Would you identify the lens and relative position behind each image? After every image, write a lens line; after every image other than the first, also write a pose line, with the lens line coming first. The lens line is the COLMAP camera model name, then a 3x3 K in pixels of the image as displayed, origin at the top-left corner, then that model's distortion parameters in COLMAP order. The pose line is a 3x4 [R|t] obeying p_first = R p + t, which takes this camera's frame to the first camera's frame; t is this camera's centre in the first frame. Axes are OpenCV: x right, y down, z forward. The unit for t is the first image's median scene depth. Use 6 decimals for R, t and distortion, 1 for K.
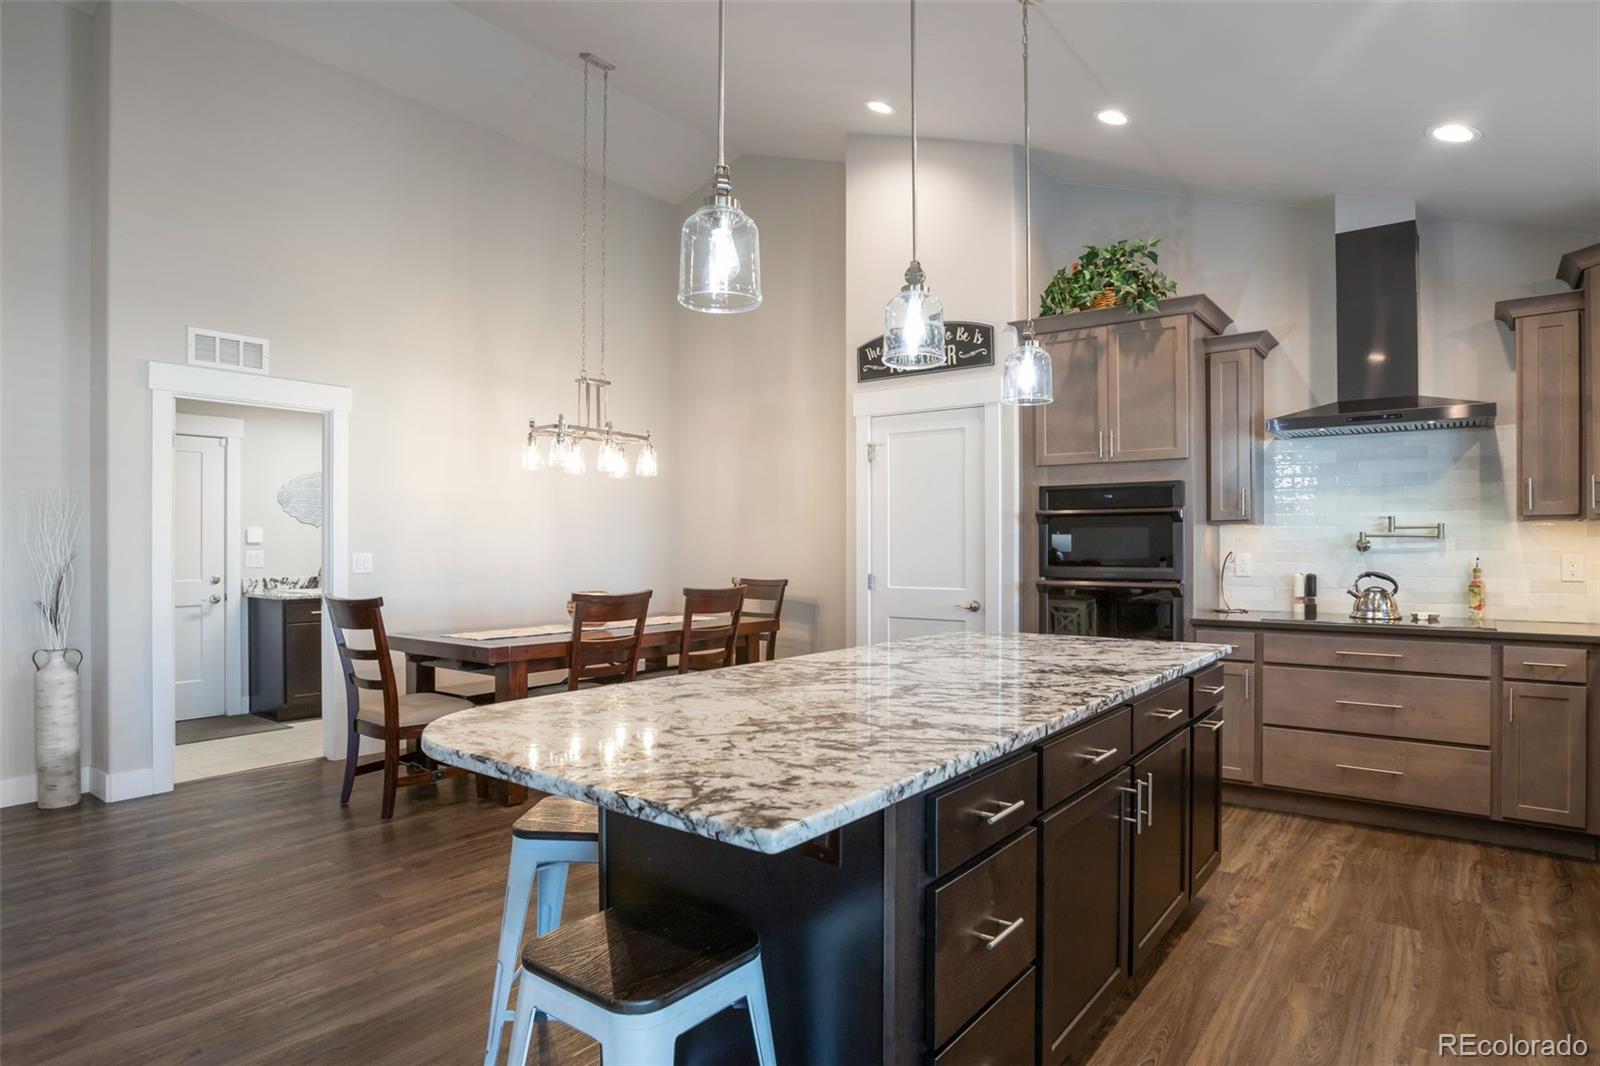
lens RADIAL K [[873.5, 0, 826.7], [0, 873.5, 543.4], [0, 0, 1]] dist [-0.064316, 0.036431]
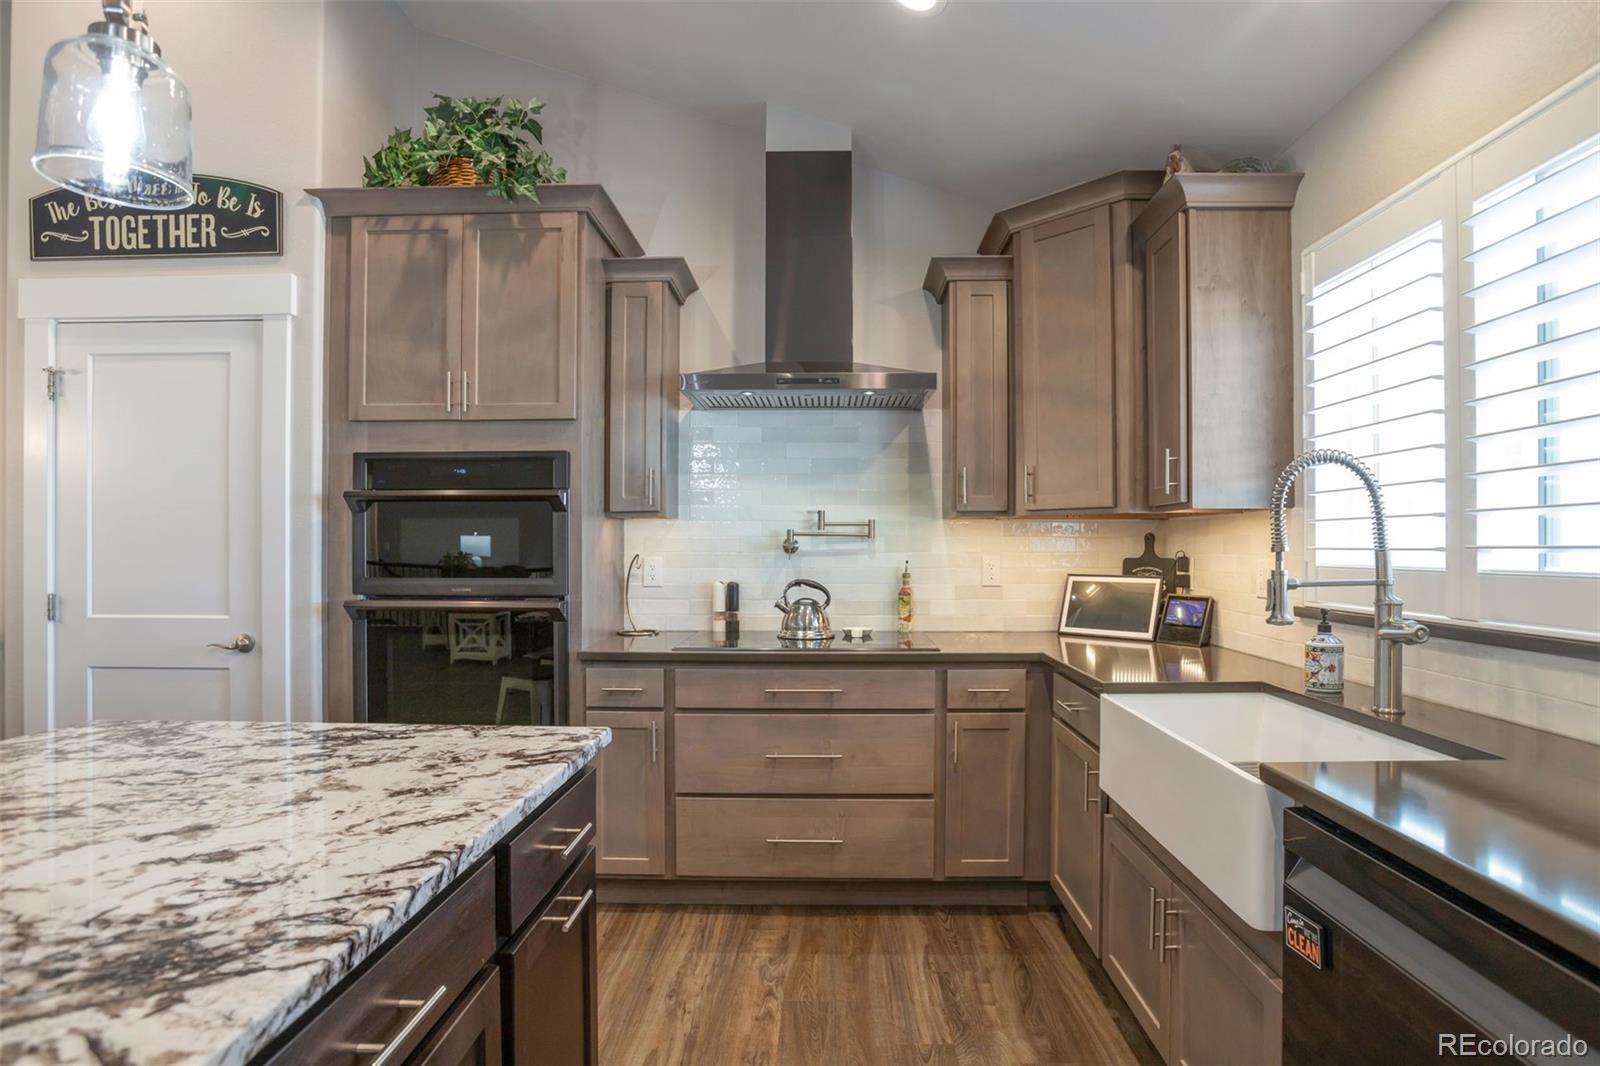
lens RADIAL K [[873.5, 0, 826.7], [0, 873.5, 543.4], [0, 0, 1]] dist [-0.064316, 0.036431]
pose [[0.808148, 0.003757, 0.588967, 0.171483], [-0.002169, 0.999992, -0.003402, 0.002446], [-0.588975, 0.001472, 0.808150, 0.319757]]
